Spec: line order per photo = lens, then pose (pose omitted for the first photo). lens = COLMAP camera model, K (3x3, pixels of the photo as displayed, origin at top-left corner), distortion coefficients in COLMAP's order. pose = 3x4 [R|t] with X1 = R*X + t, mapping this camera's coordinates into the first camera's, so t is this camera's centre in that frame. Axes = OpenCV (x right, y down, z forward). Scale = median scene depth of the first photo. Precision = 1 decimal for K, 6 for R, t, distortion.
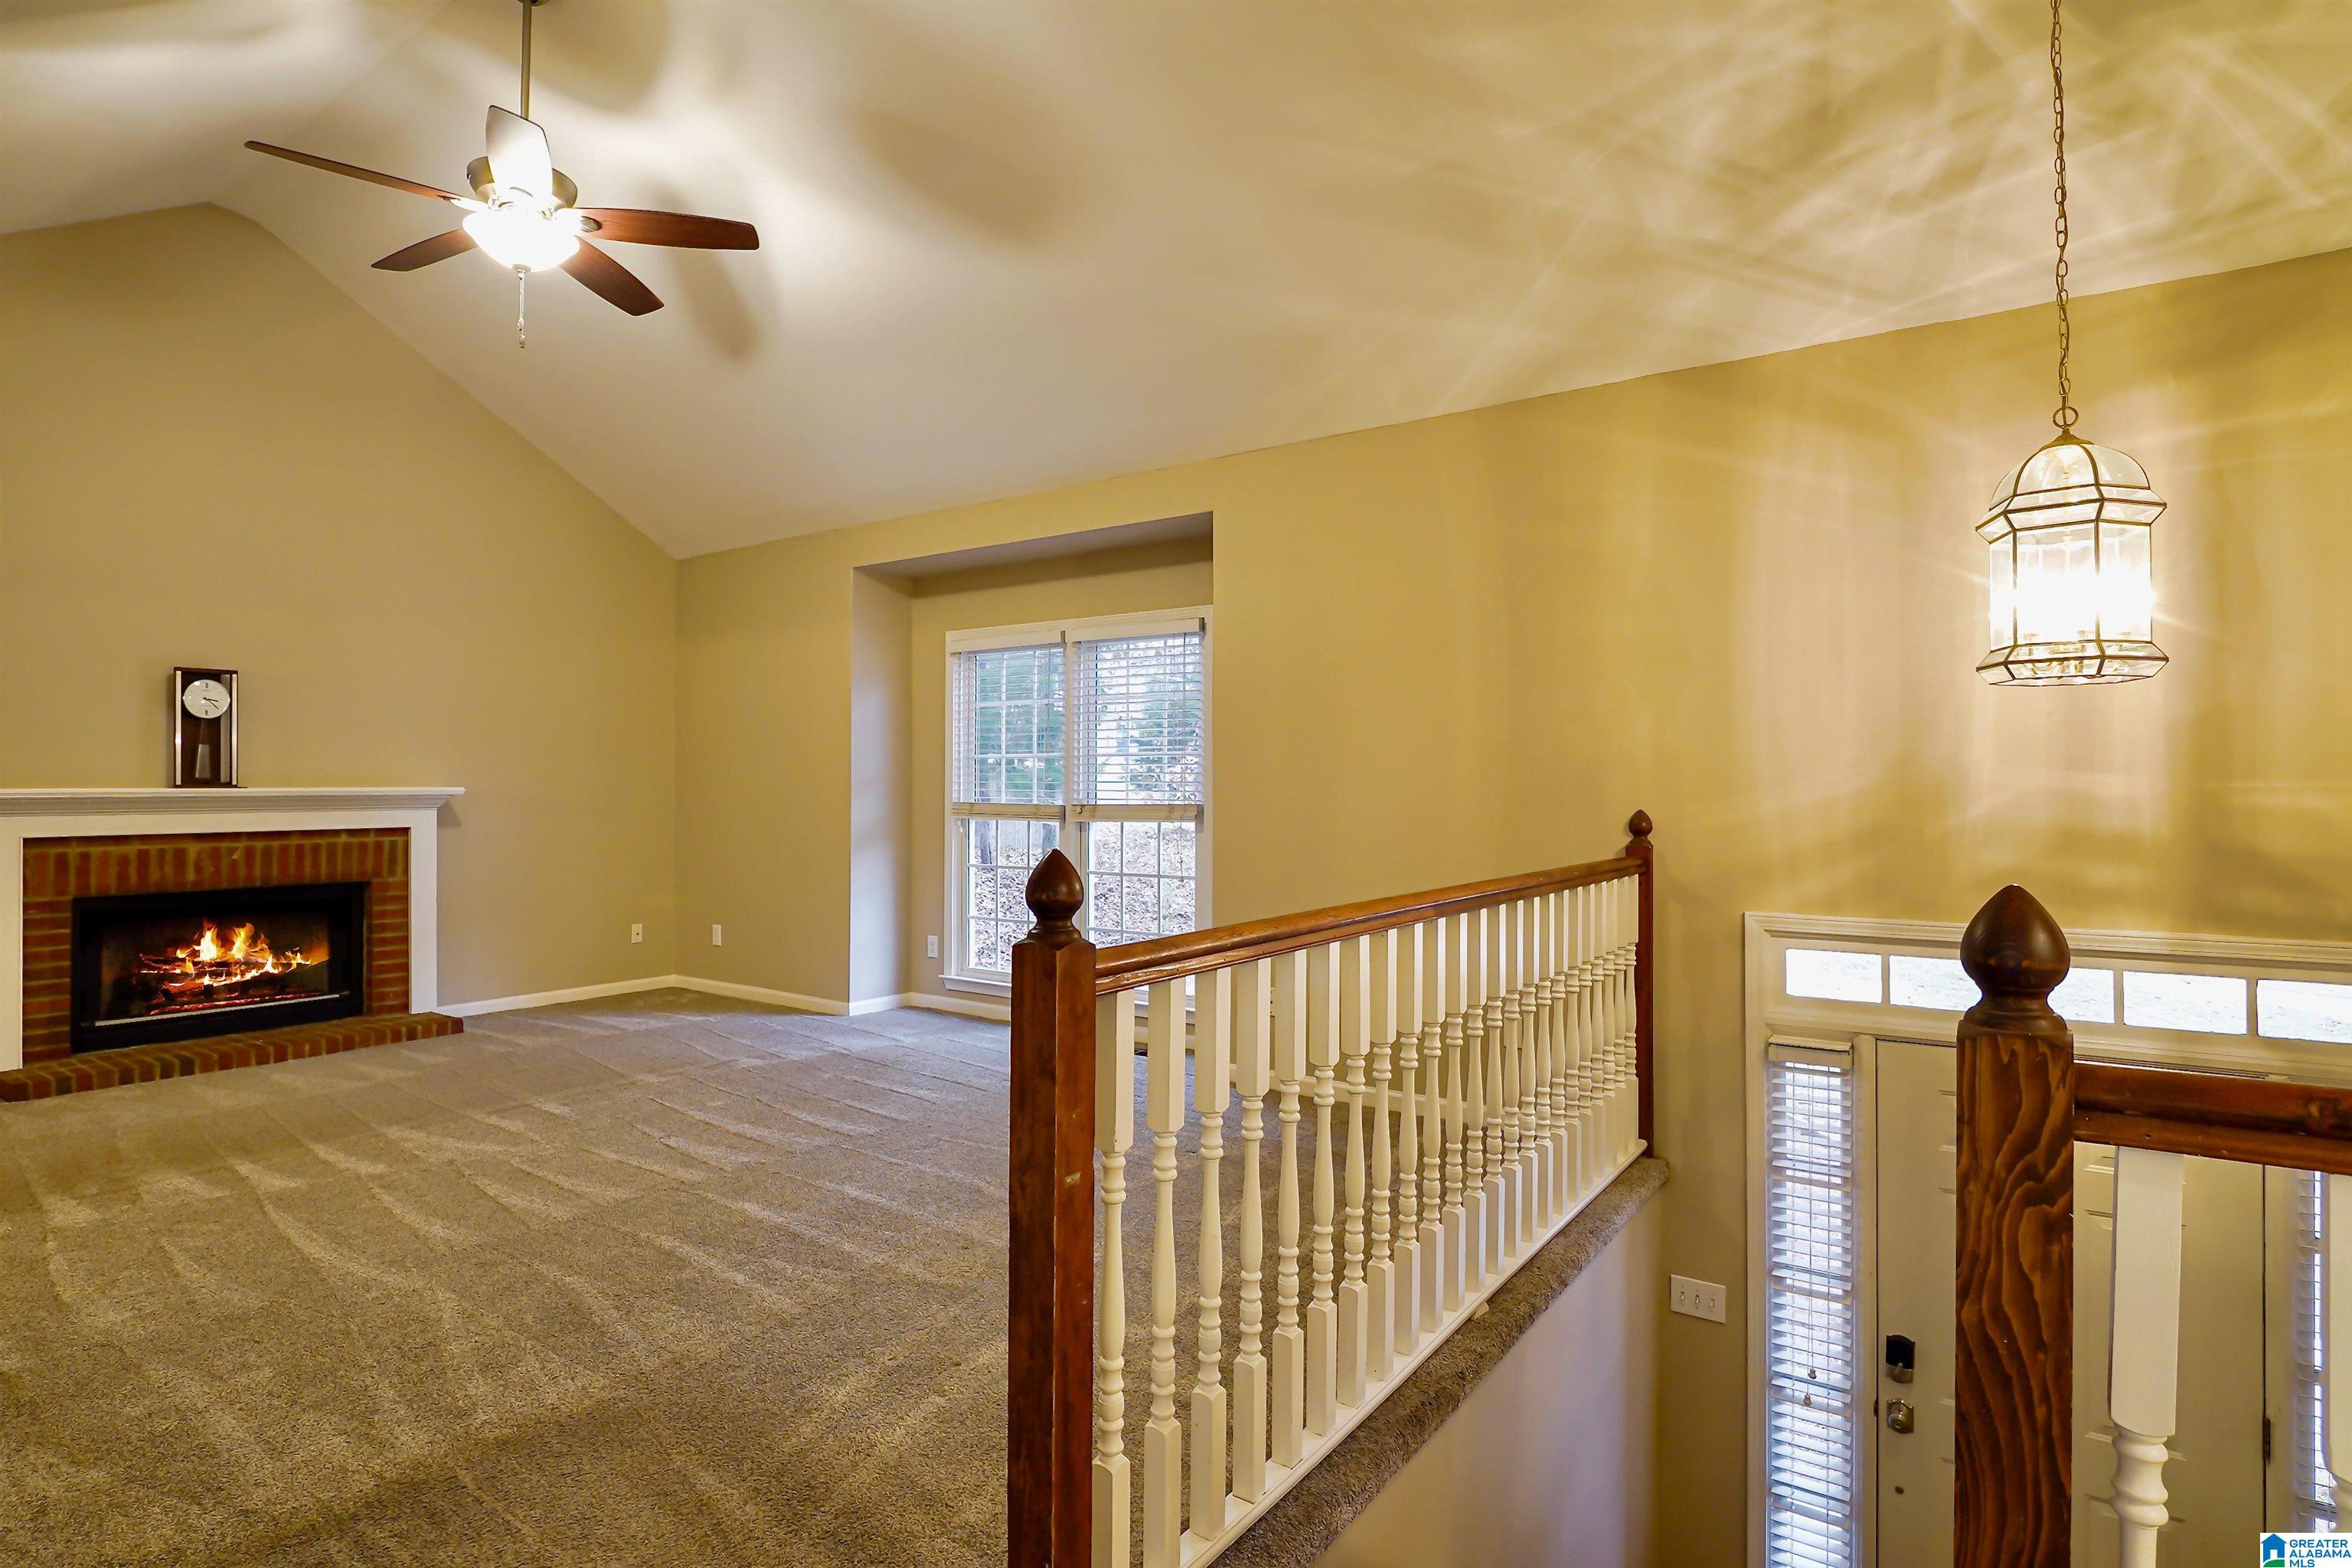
lens RADIAL K [[1196.2, 0, 1162.9], [0, 1196.2, 771.5], [0, 0, 1]] dist [-0.025821, 0.000575]
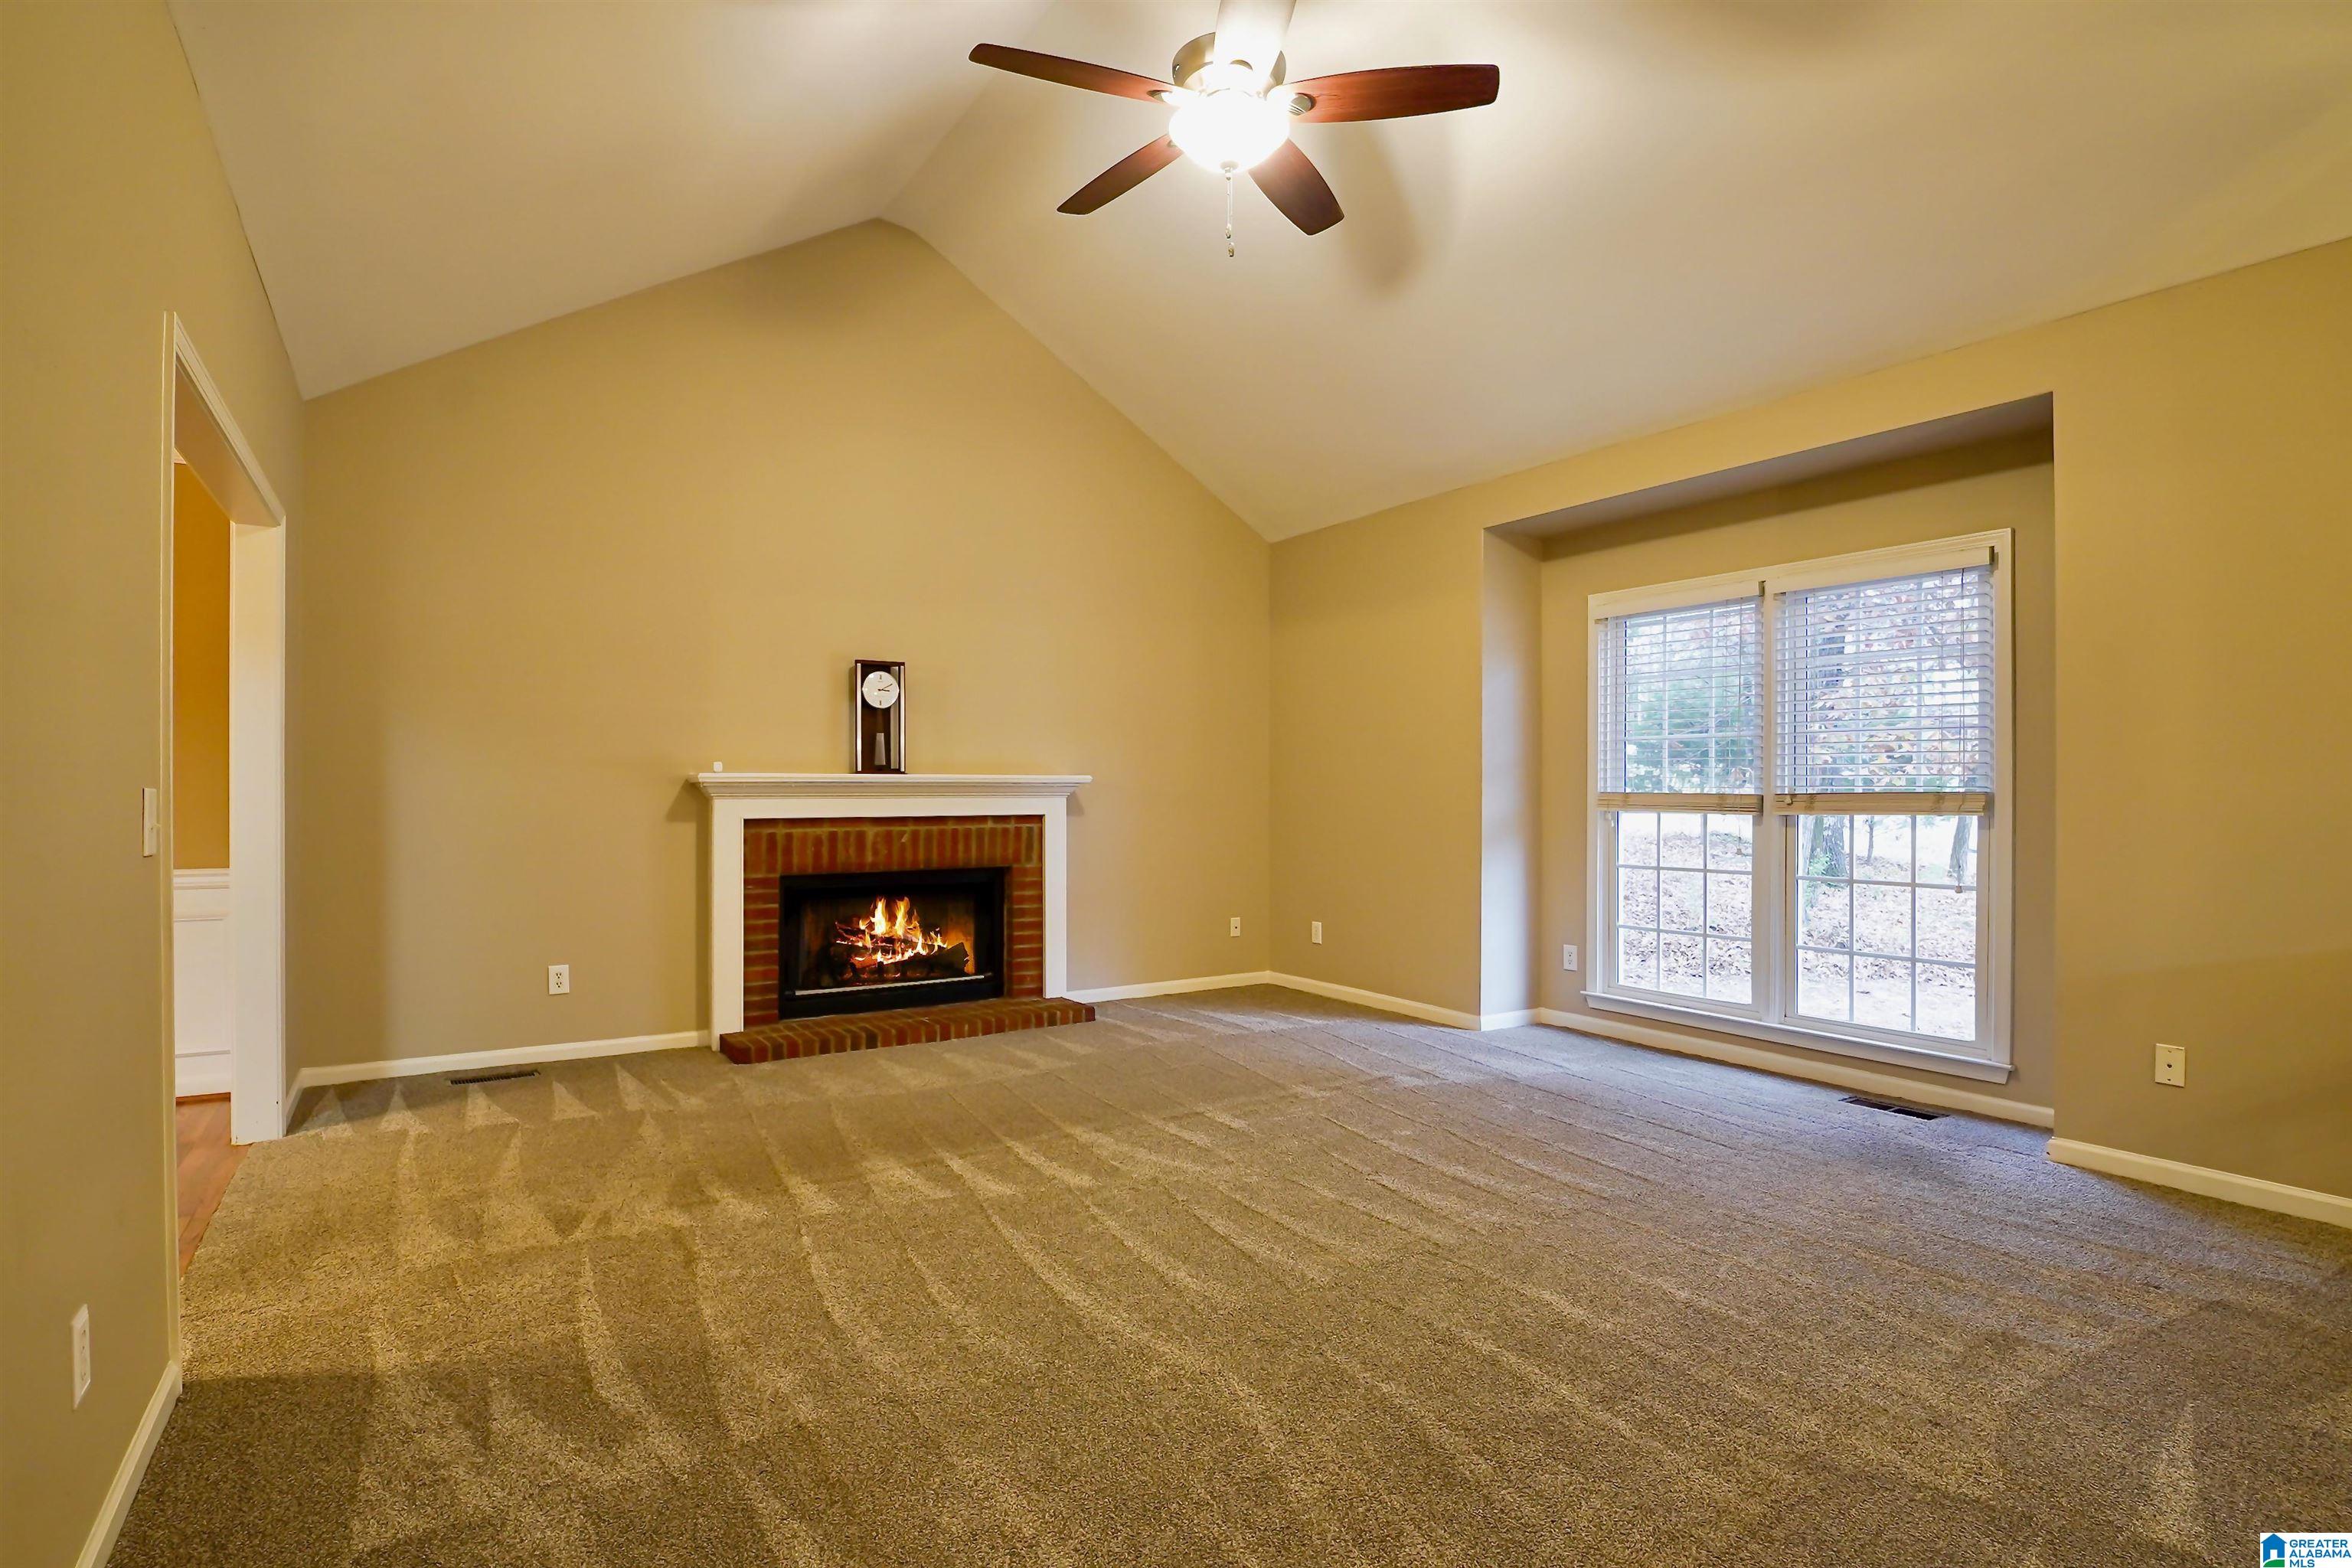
lens RADIAL K [[1143.7, 0, 1176.0], [0, 1143.7, 784.0], [0, 0, 1]] dist [-0.021352, -0.000427]
pose [[0.931661, -0.000002, -0.363329, -0.198914], [0.002096, 0.999983, 0.005369, 0.018157], [0.363323, -0.005763, 0.931645, 0.146236]]
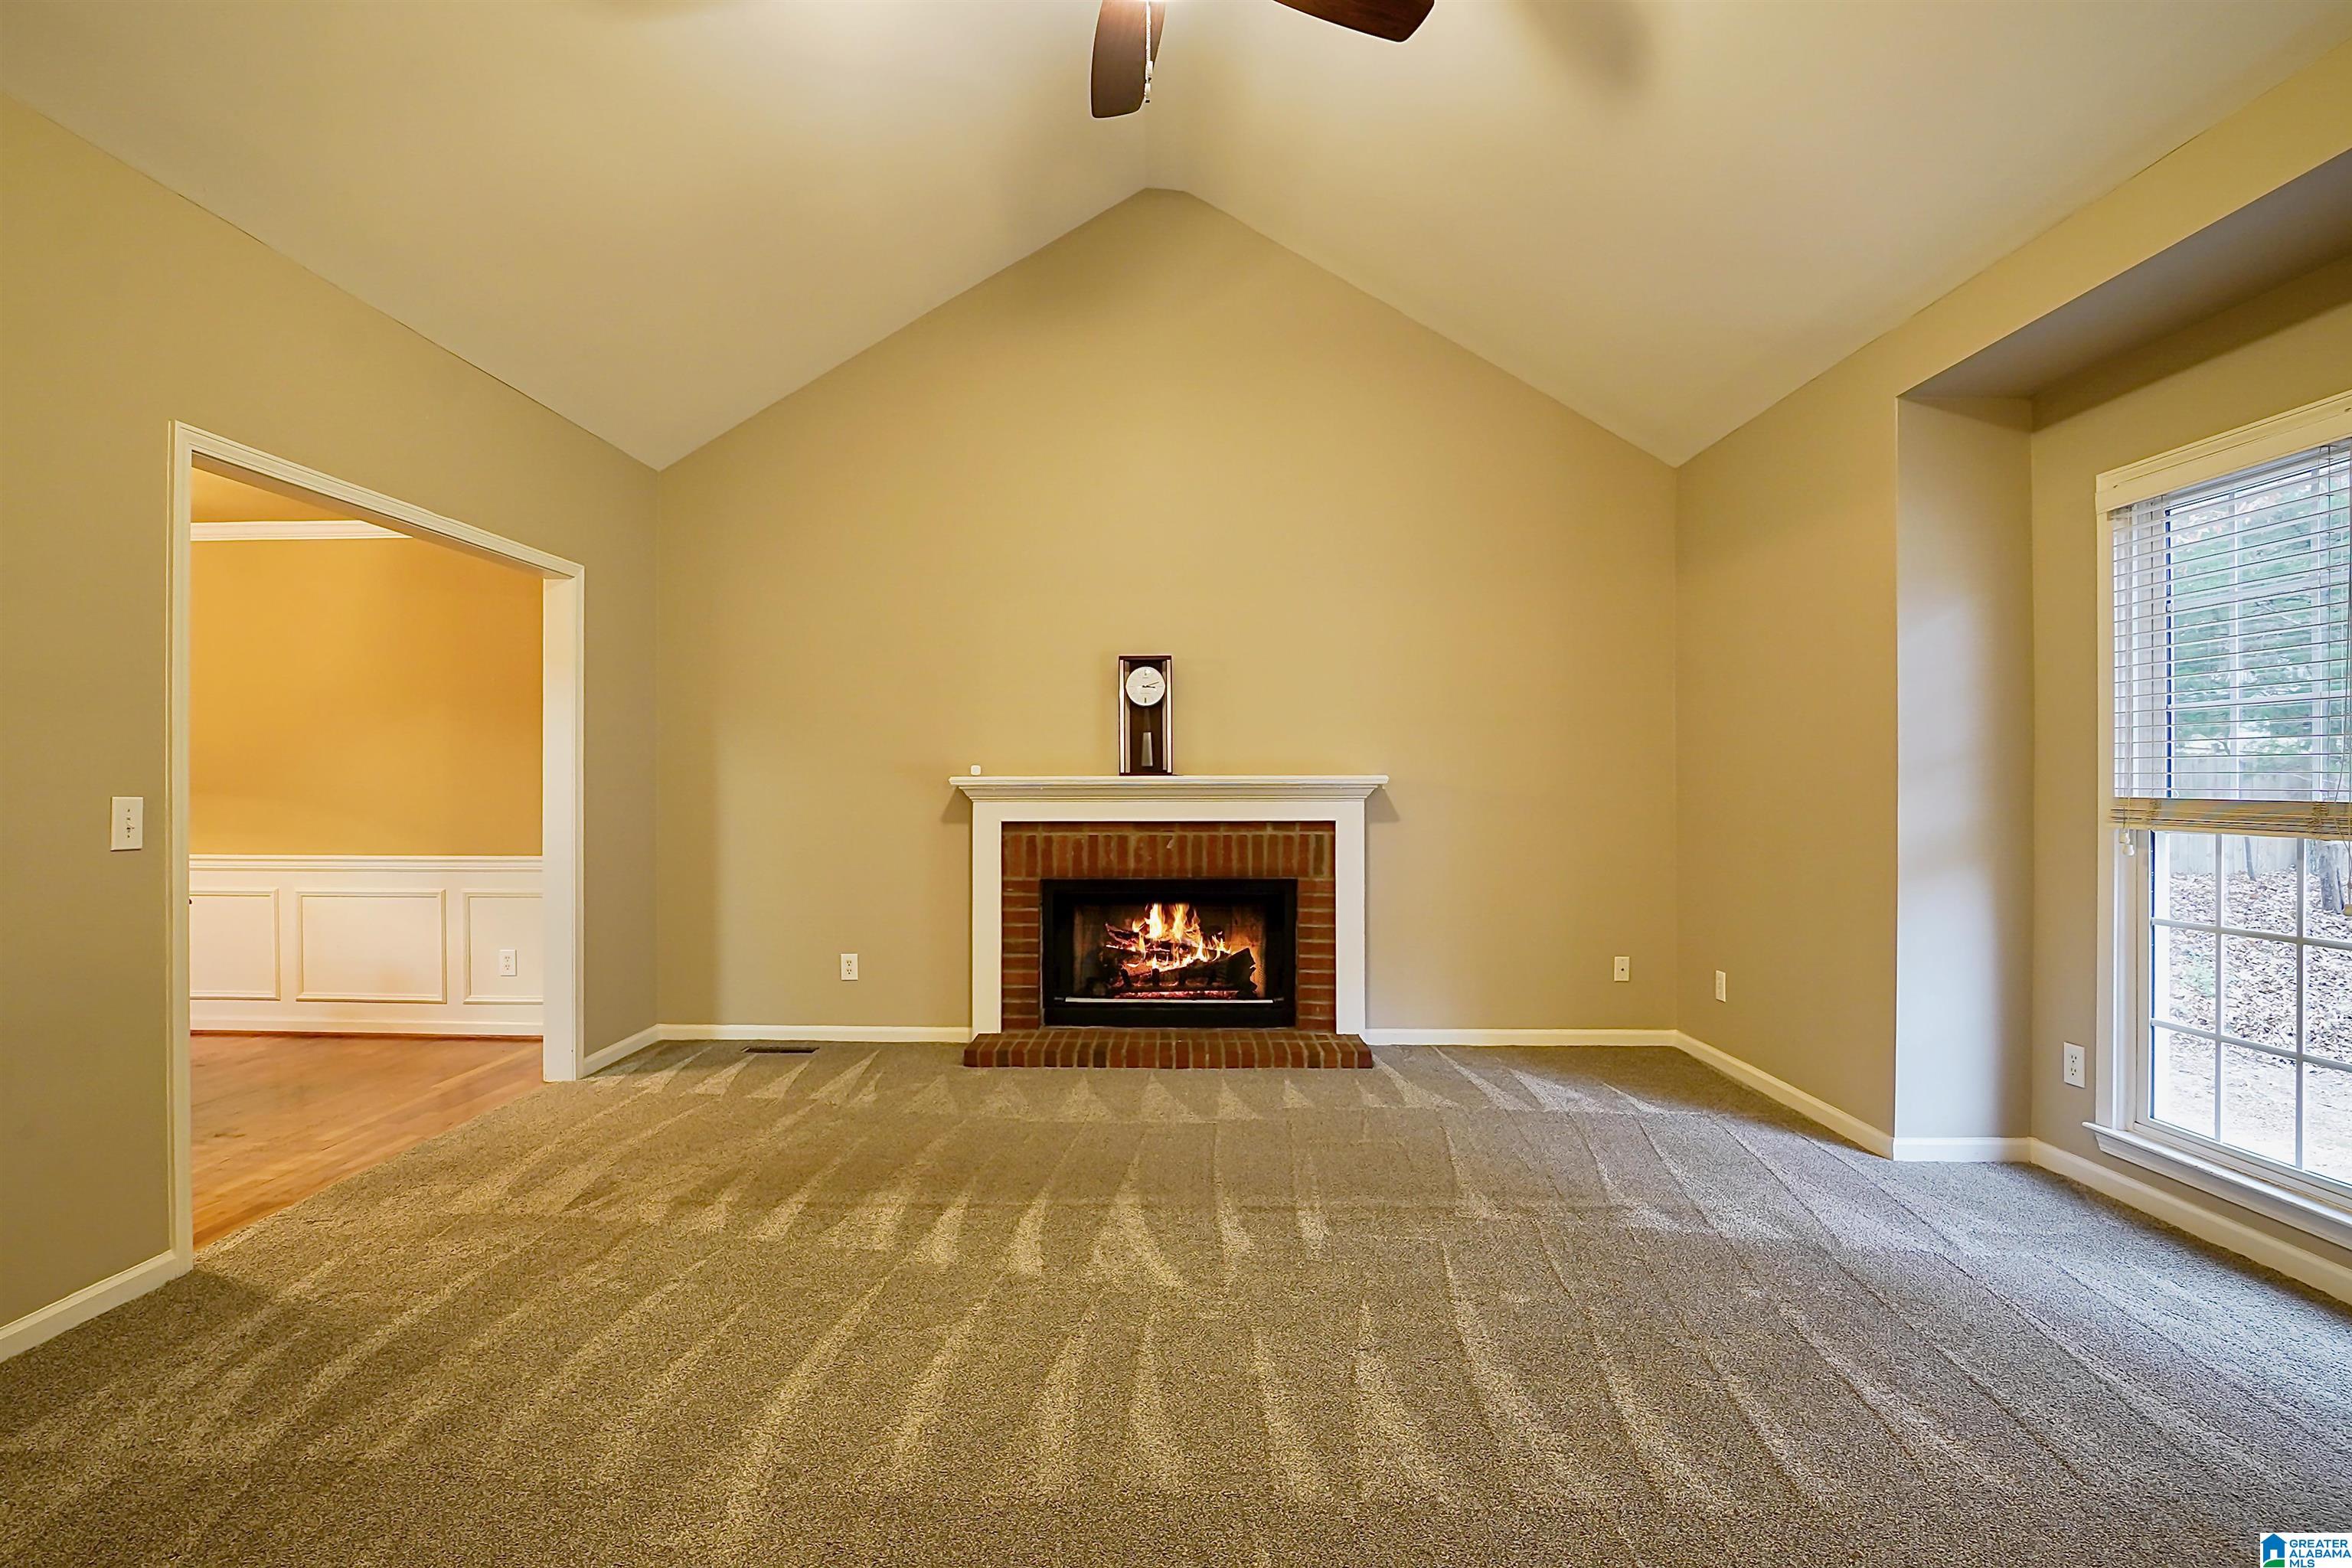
lens RADIAL K [[1161.6, 0, 1162.9], [0, 1161.6, 774.8], [0, 0, 1]] dist [-0.022563, -0.000508]
pose [[0.569344, -0.008211, -0.822058, -0.002010], [0.009070, 0.999952, -0.003706, 0.017301], [0.822049, -0.005346, 0.569391, 0.461733]]
